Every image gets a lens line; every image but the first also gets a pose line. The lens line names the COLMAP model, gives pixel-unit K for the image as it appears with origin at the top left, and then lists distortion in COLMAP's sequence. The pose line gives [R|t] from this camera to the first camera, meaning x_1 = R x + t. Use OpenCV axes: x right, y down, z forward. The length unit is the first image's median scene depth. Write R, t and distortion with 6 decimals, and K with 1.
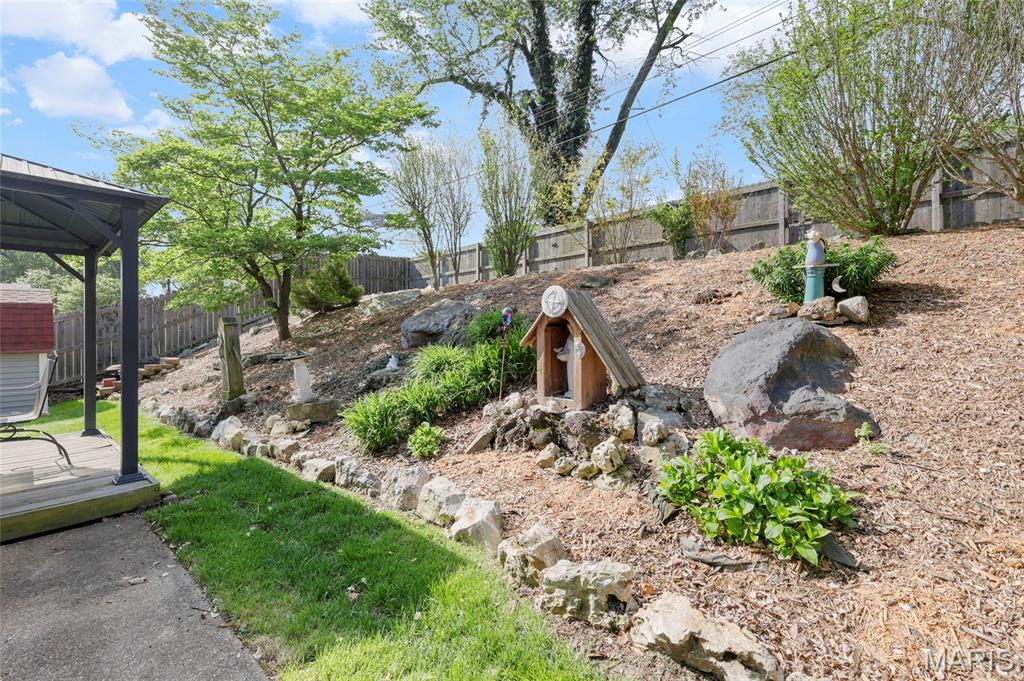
lens RADIAL K [[443.3, 0, 512.0], [0, 443.3, 340.5], [0, 0, 1]] dist [-0.006916, -0.000282]
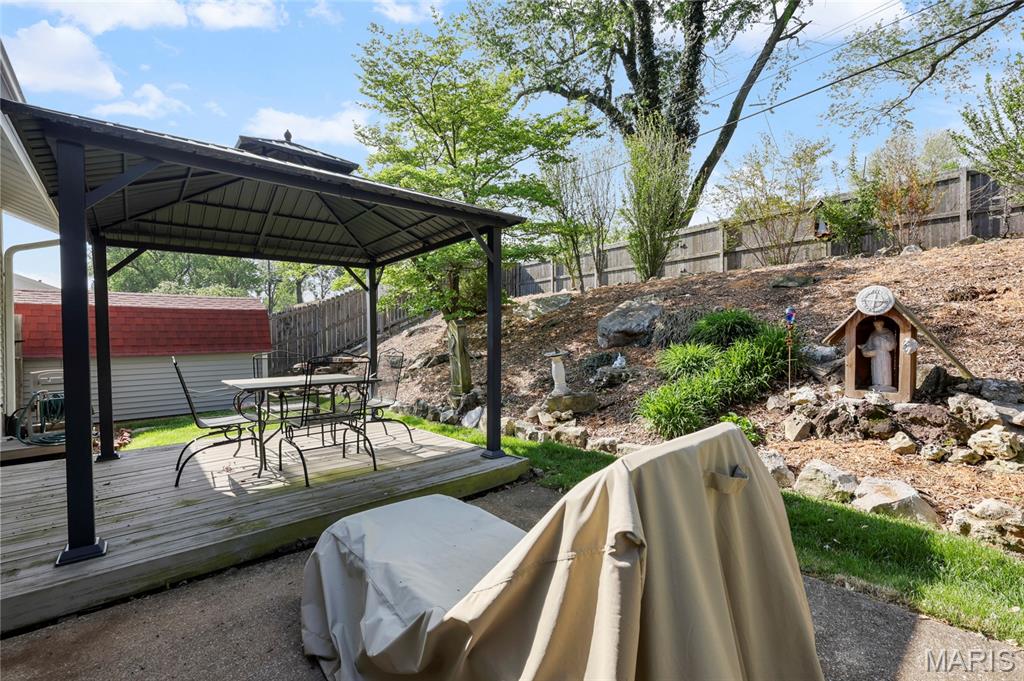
lens RADIAL K [[438.7, 0, 512.0], [0, 438.7, 340.5], [0, 0, 1]] dist [-0.000905, 0.000116]
pose [[0.991352, -0.003824, -0.131171, -0.250468], [0.003189, 0.999982, -0.005049, 0.004389], [0.131188, 0.004587, 0.991347, -0.062965]]
